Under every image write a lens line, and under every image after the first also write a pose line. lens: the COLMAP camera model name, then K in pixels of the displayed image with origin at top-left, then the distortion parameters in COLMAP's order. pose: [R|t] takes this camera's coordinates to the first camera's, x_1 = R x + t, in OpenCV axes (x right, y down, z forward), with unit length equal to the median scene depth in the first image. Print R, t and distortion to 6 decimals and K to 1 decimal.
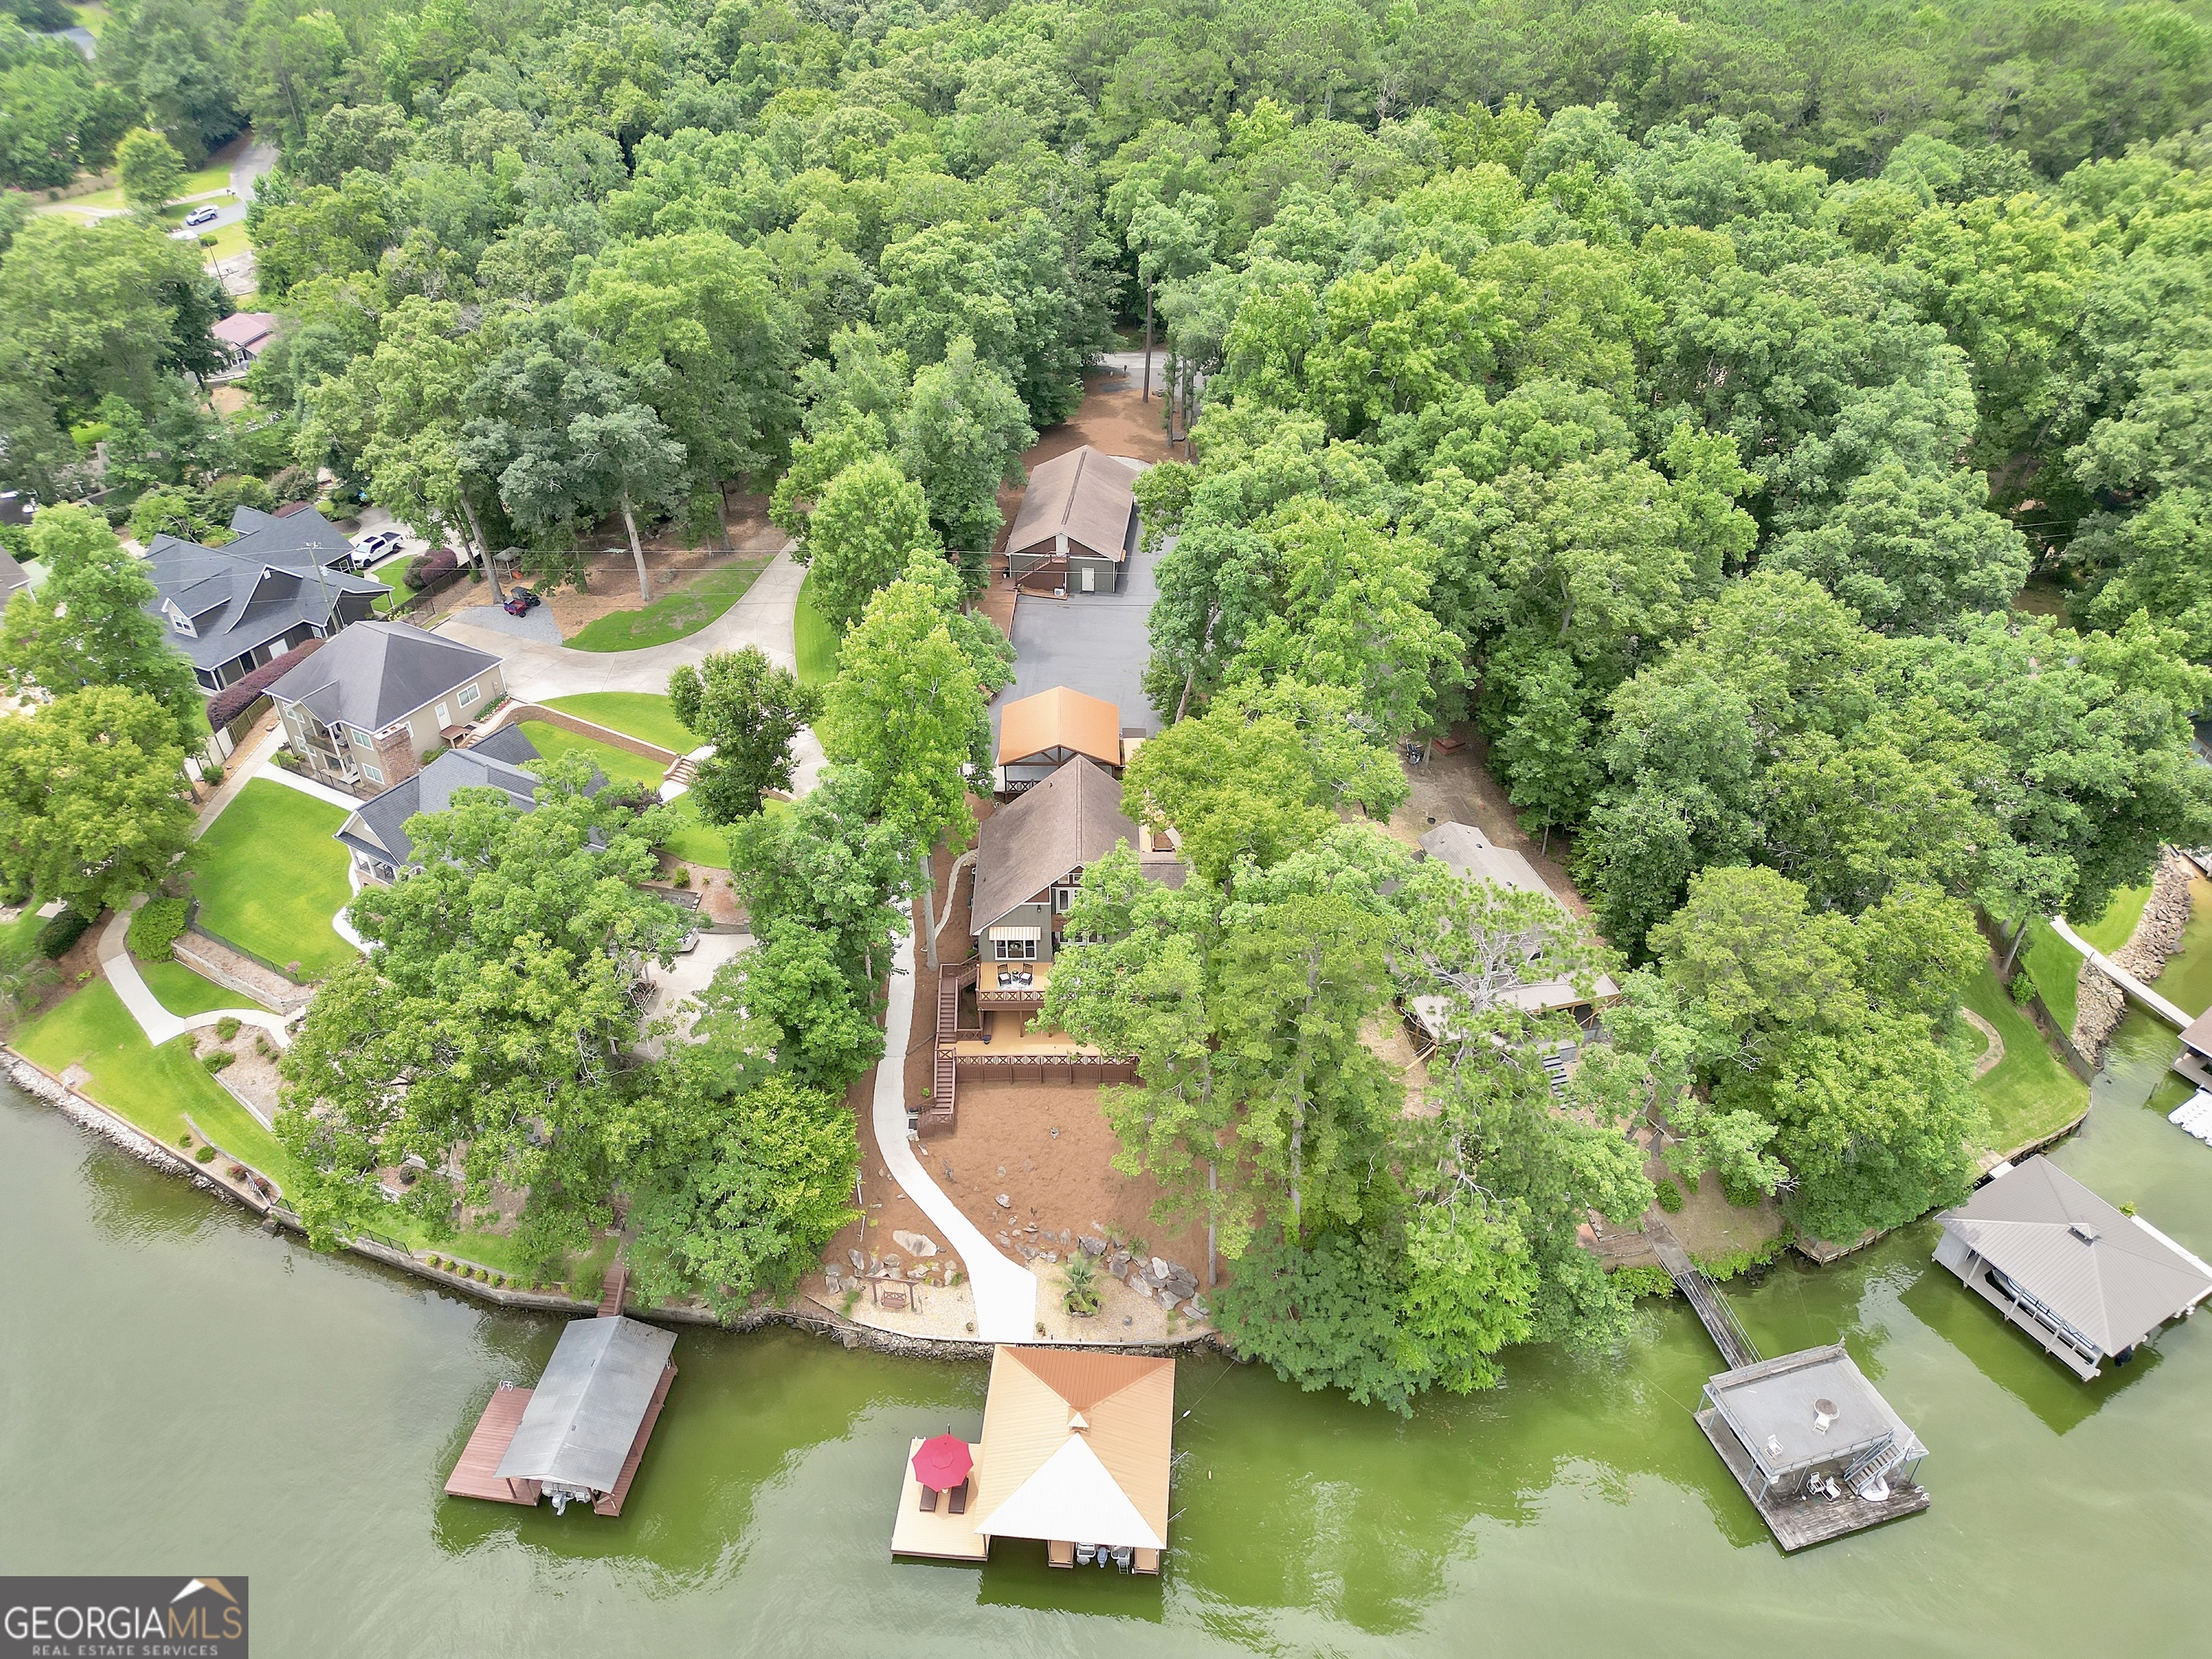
lens RADIAL K [[1549.6, 0, 1101.0], [0, 1549.6, 829.3], [0, 0, 1]] dist [0.054670, -0.048588]
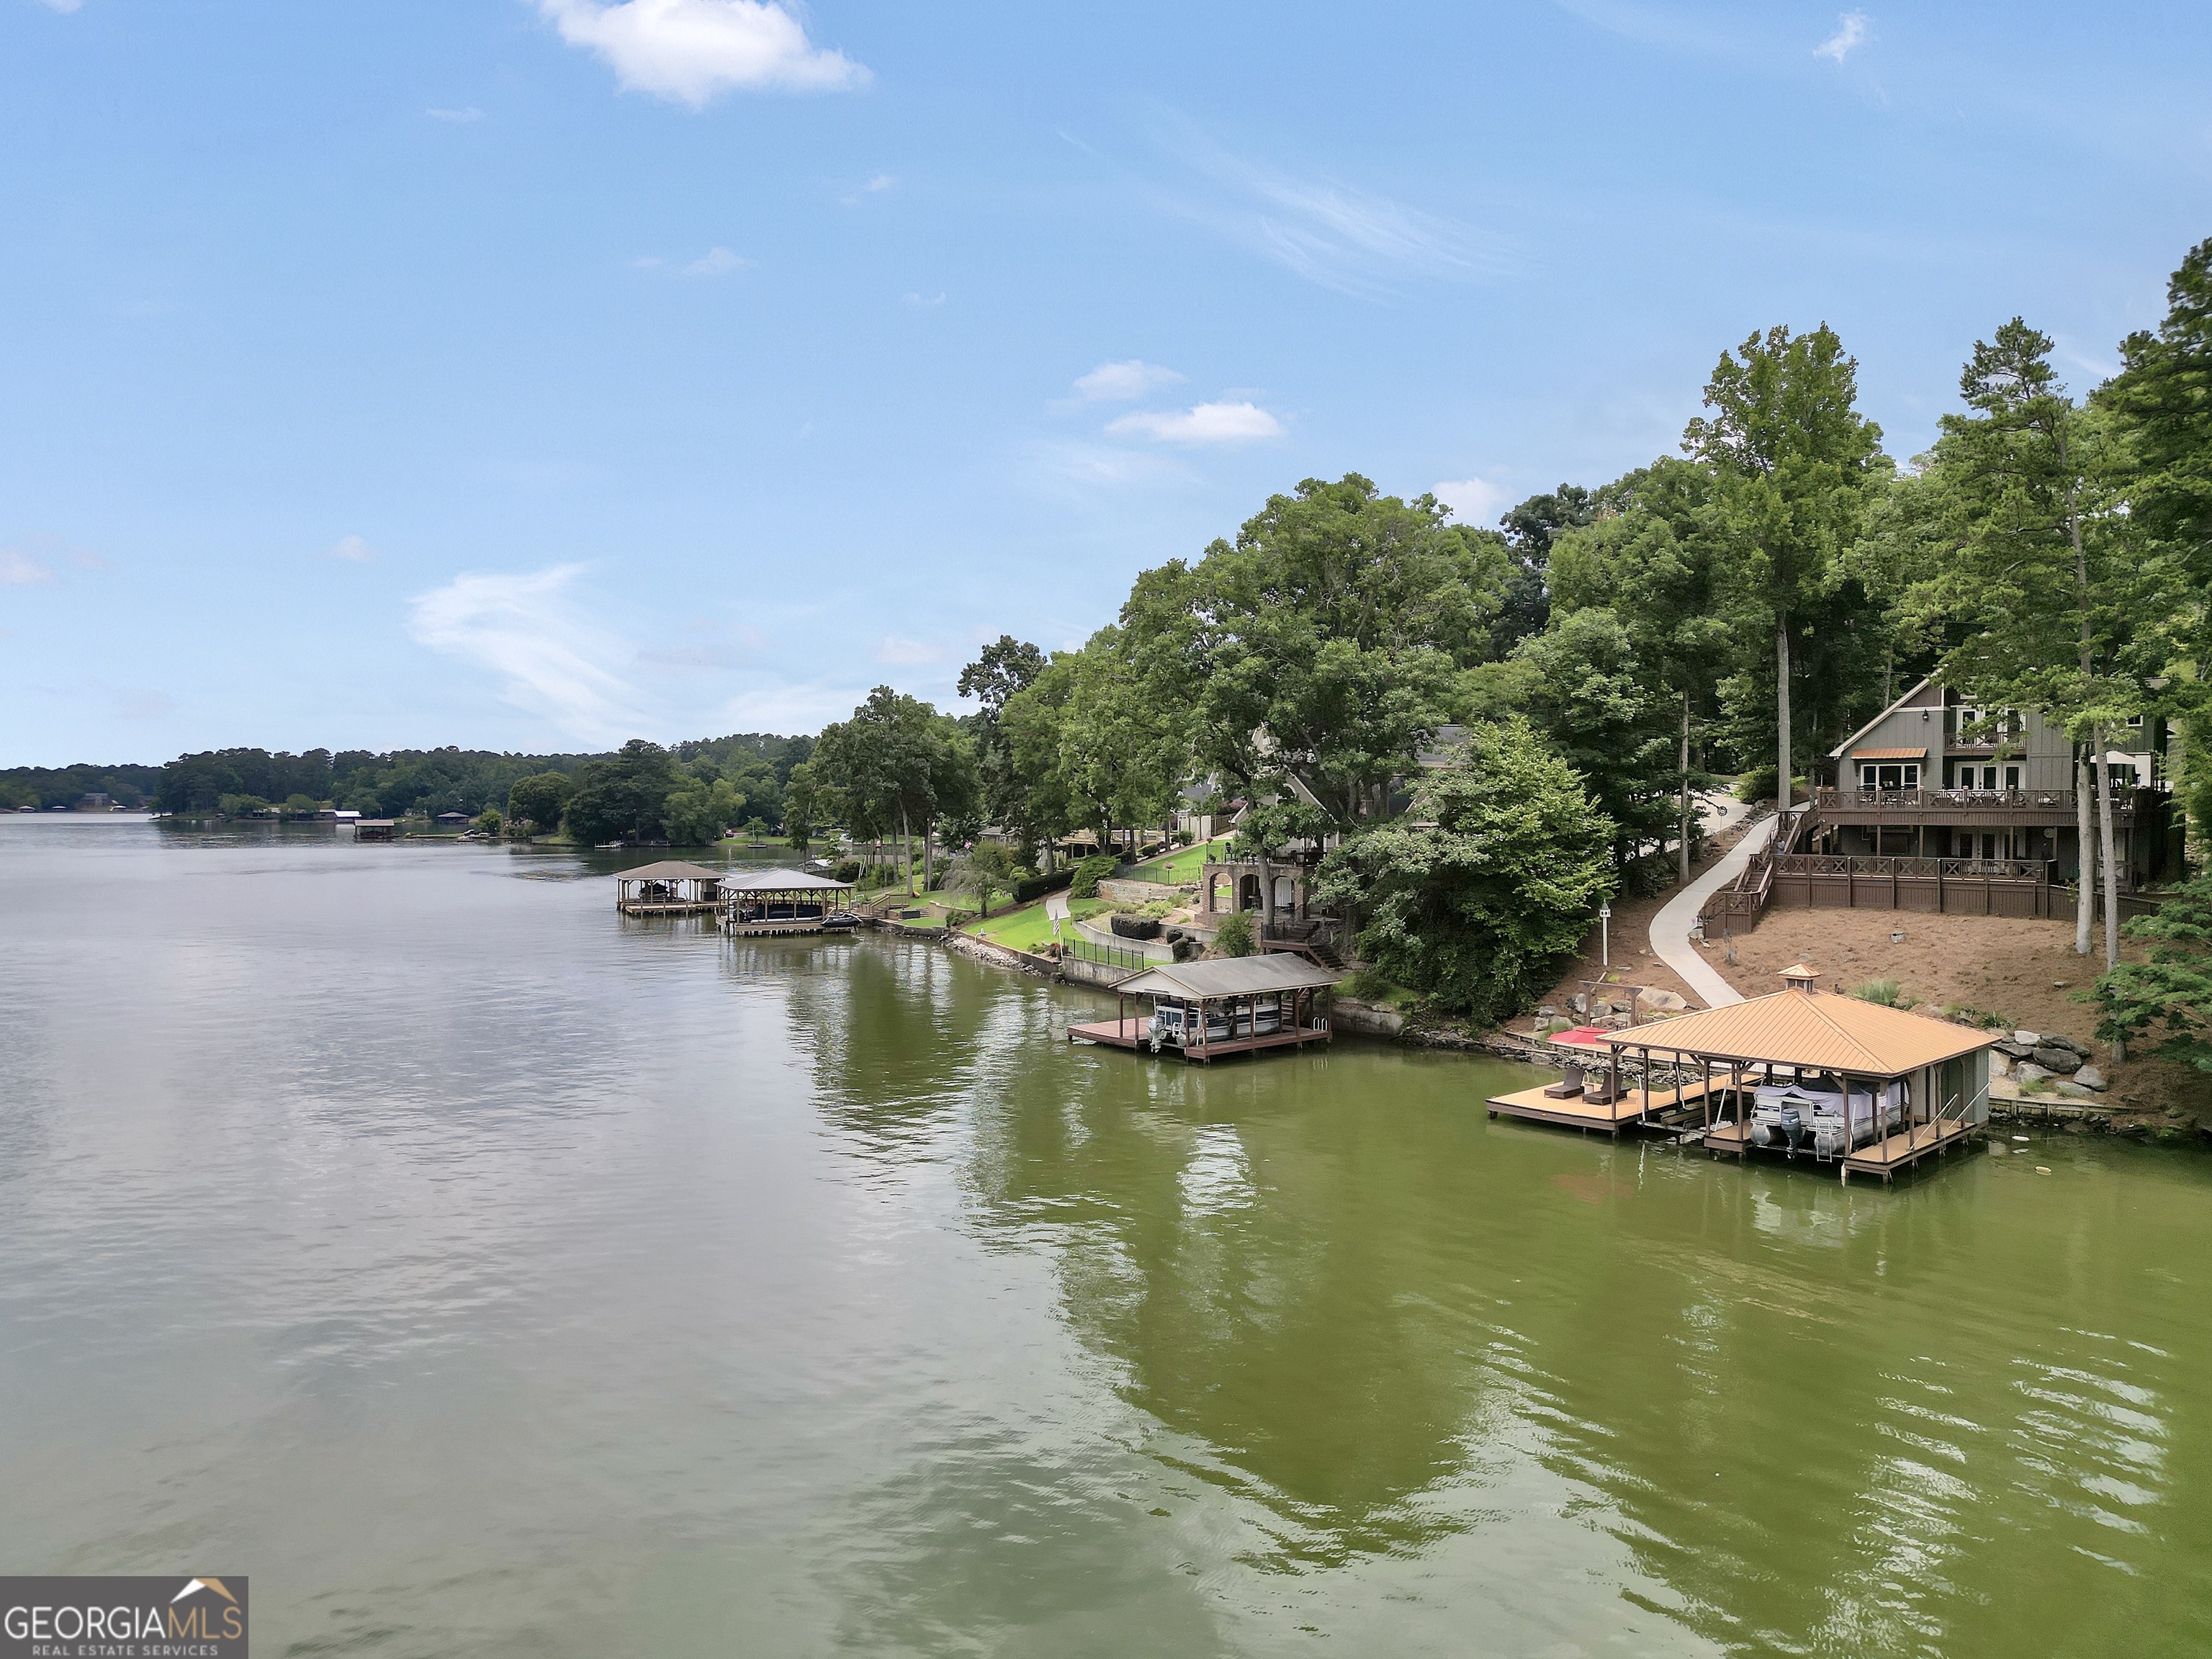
lens RADIAL K [[1549.6, 0, 1087.9], [0, 1549.6, 823.7], [0, 0, 1]] dist [0.054670, -0.048588]
pose [[0.749302, 0.001236, -0.662227, 0.147601], [-0.391806, 0.807022, -0.441817, 0.540175], [0.533886, 0.590520, 0.605188, 0.284862]]
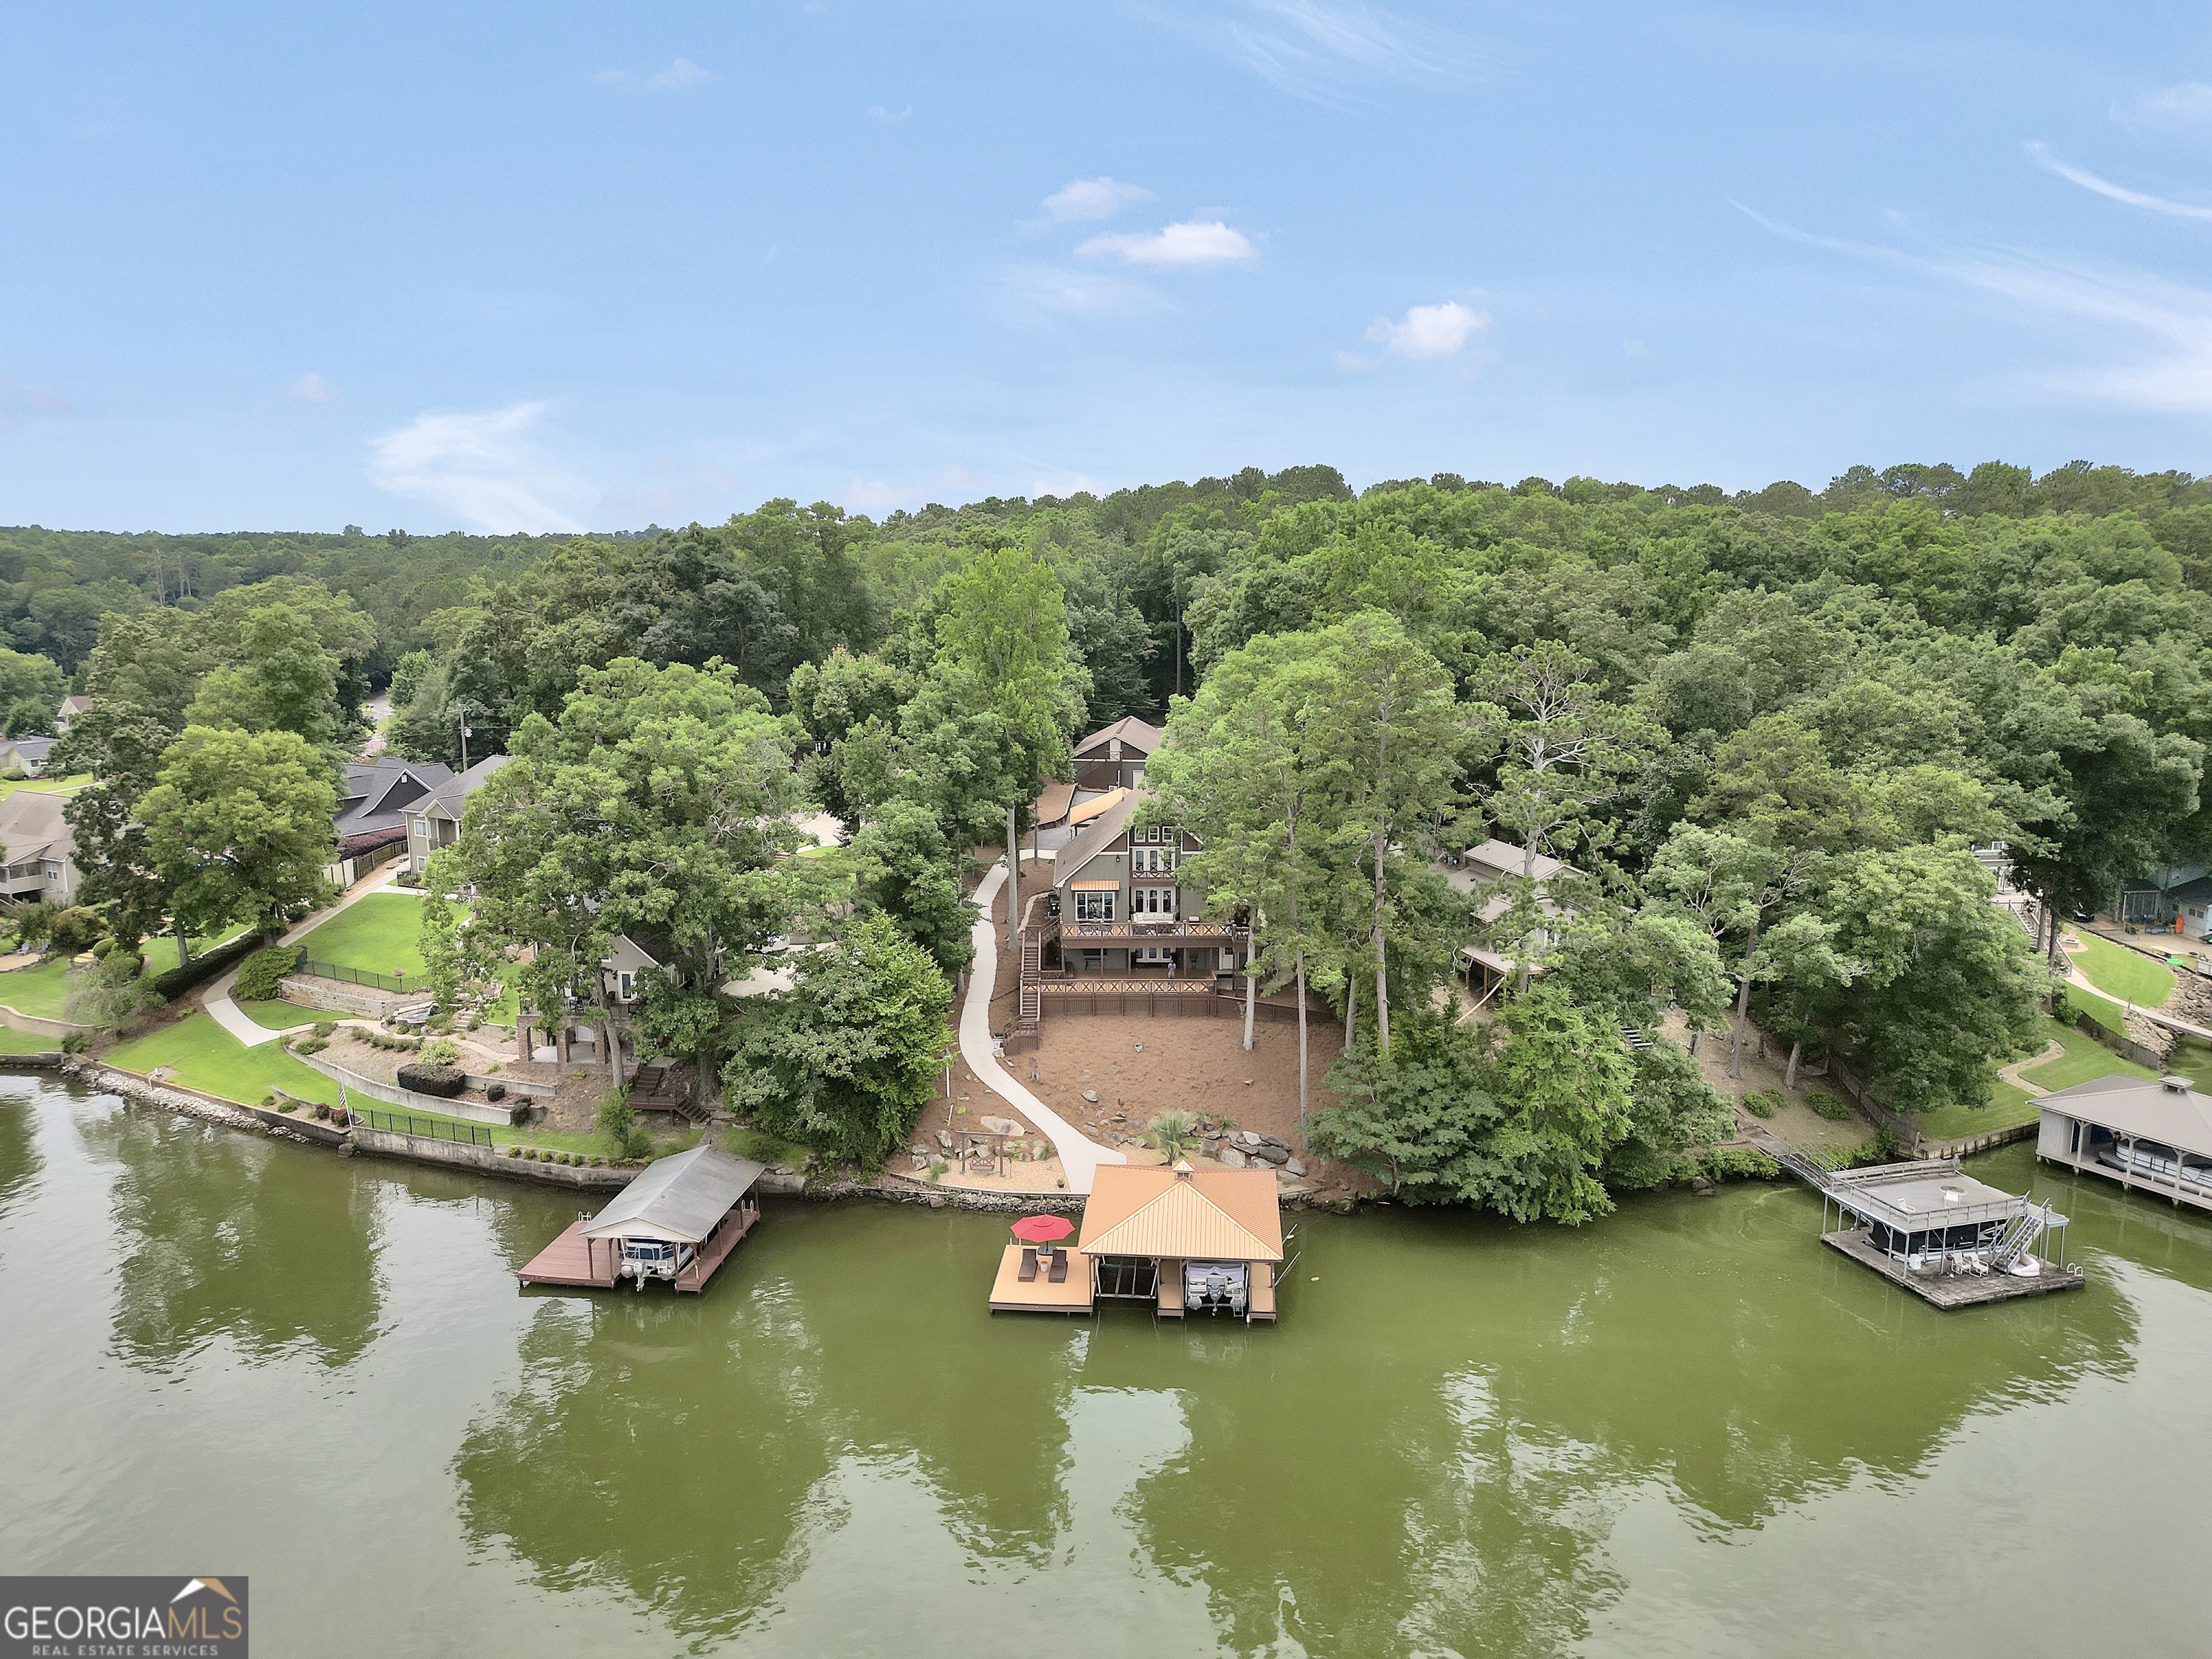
lens RADIAL K [[1549.6, 0, 1100.6], [0, 1549.6, 822.7], [0, 0, 1]] dist [0.054670, -0.048588]
pose [[0.999957, -0.008840, 0.002719, -0.048791], [0.009126, 0.895359, -0.445252, 0.448348], [0.001501, 0.445258, 0.895401, 0.023364]]
